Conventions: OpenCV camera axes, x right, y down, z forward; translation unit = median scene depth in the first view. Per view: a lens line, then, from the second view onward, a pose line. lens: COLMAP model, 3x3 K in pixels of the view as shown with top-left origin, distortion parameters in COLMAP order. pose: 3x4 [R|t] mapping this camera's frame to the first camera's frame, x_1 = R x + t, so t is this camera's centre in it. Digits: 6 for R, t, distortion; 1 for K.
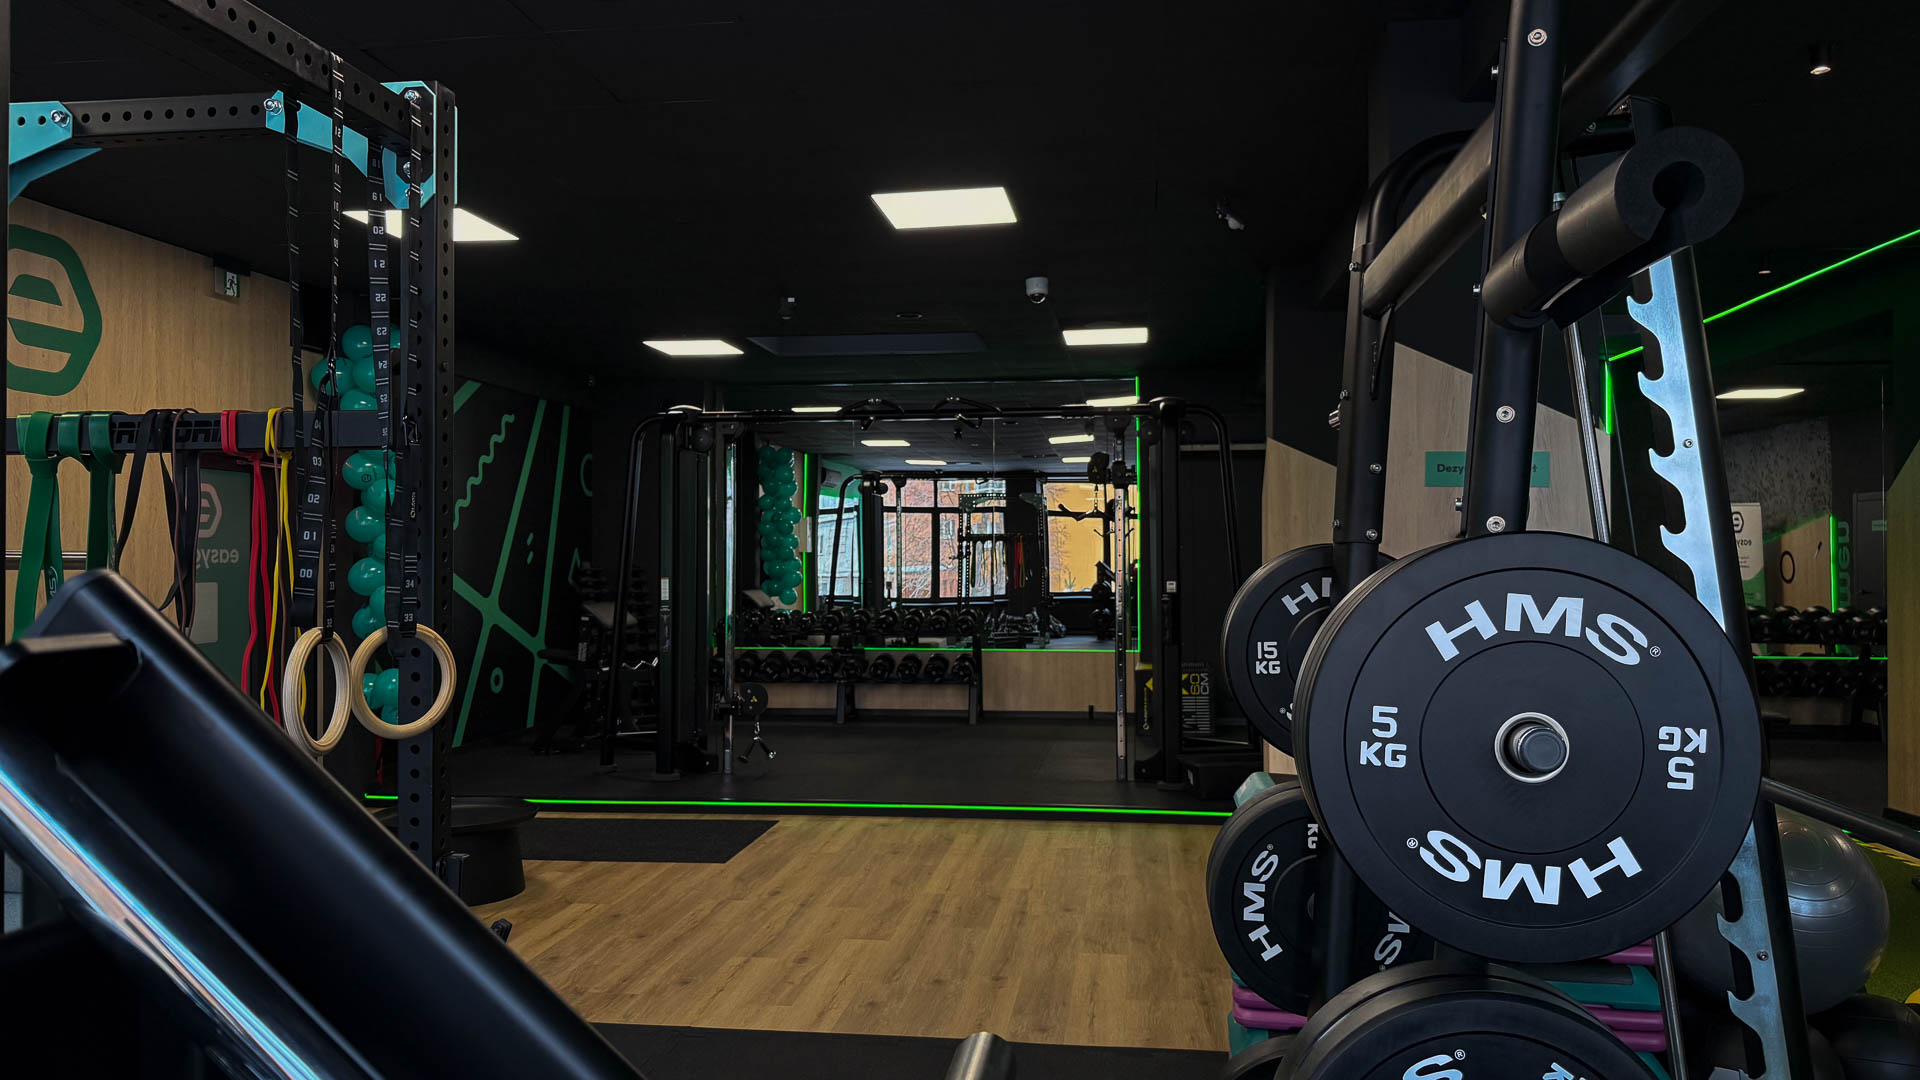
lens RADIAL K [[1350.5, 0, 960.0], [0, 1350.5, 540.0], [0, 0, 1]] dist [0.001372, 0.335648]
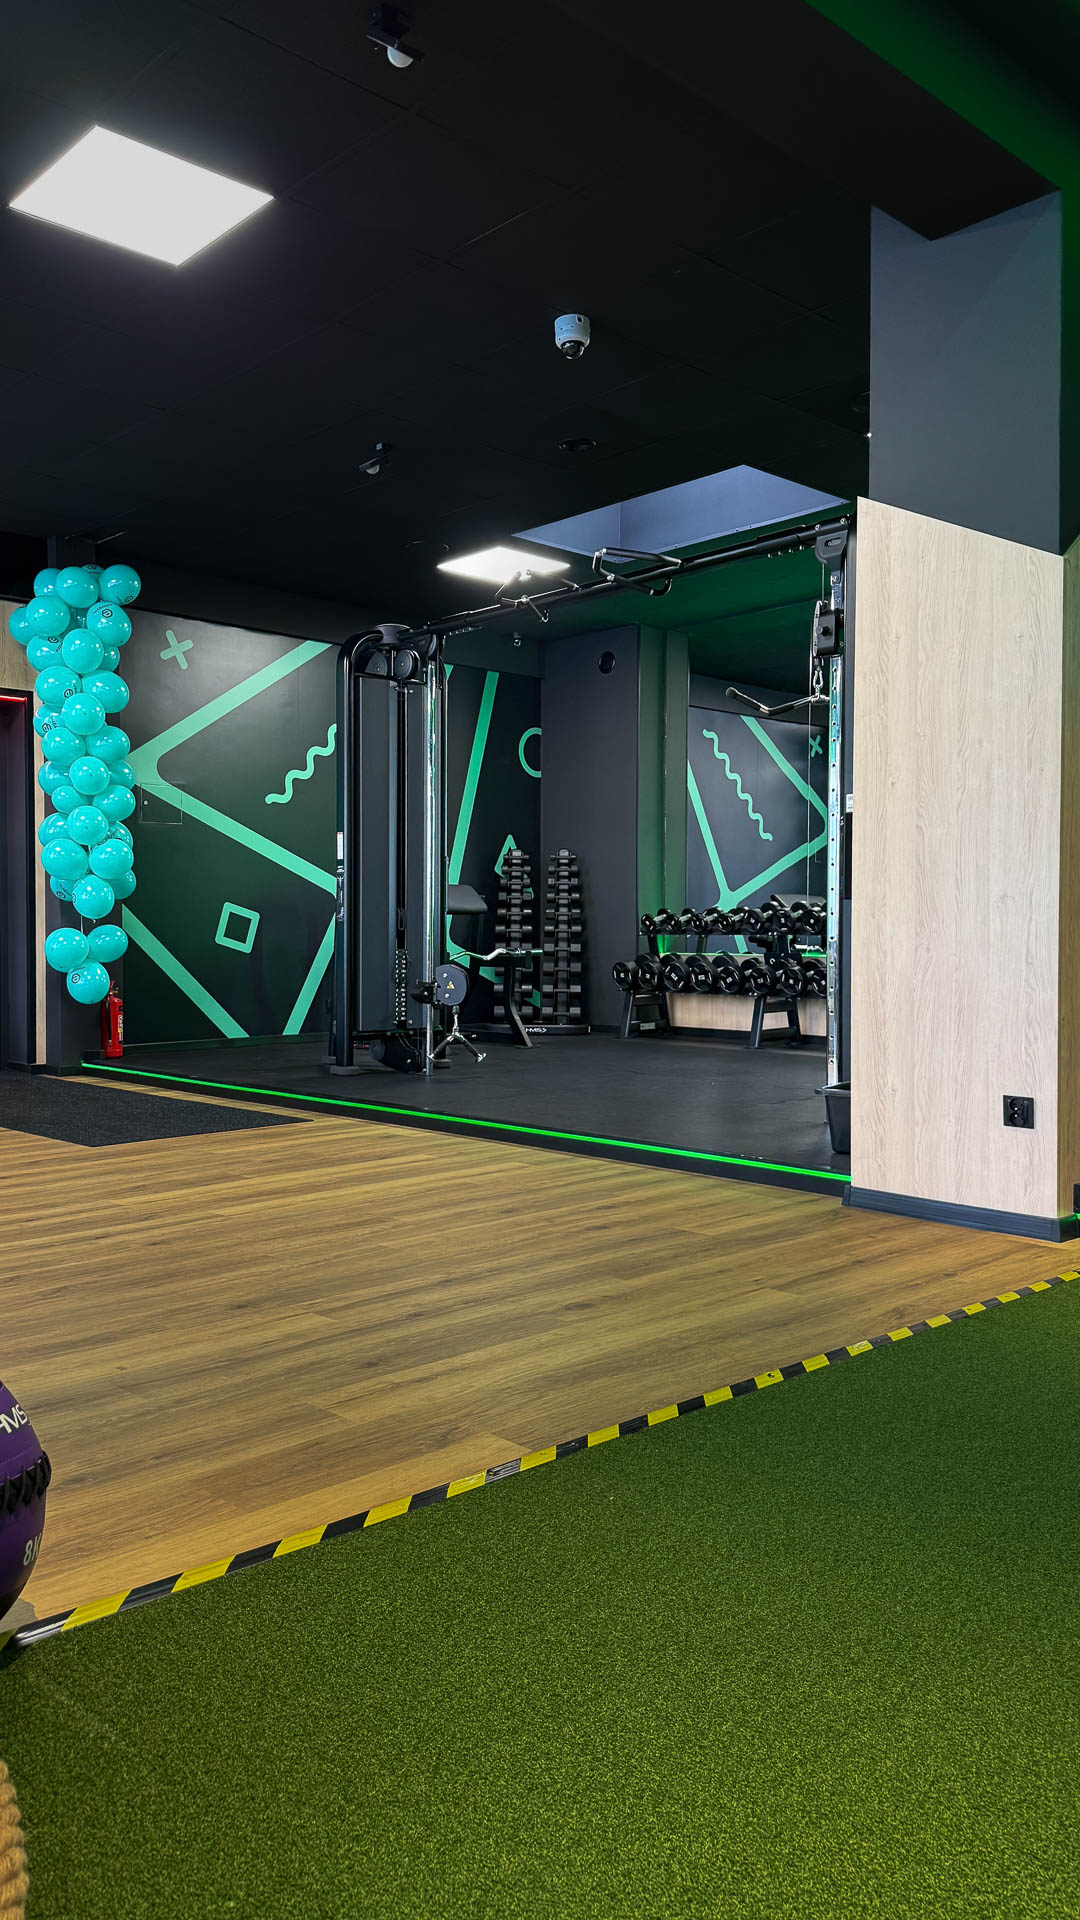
lens RADIAL K [[1437.8, 0, 540.0], [0, 1437.8, 960.0], [0, 0, 1]] dist [0.280388, -0.841382]
pose [[0.780455, 0.013825, -0.625059, 0.326062], [0.002799, 0.999668, 0.025605, 0.064169], [0.625206, -0.021732, 0.780157, 0.287446]]
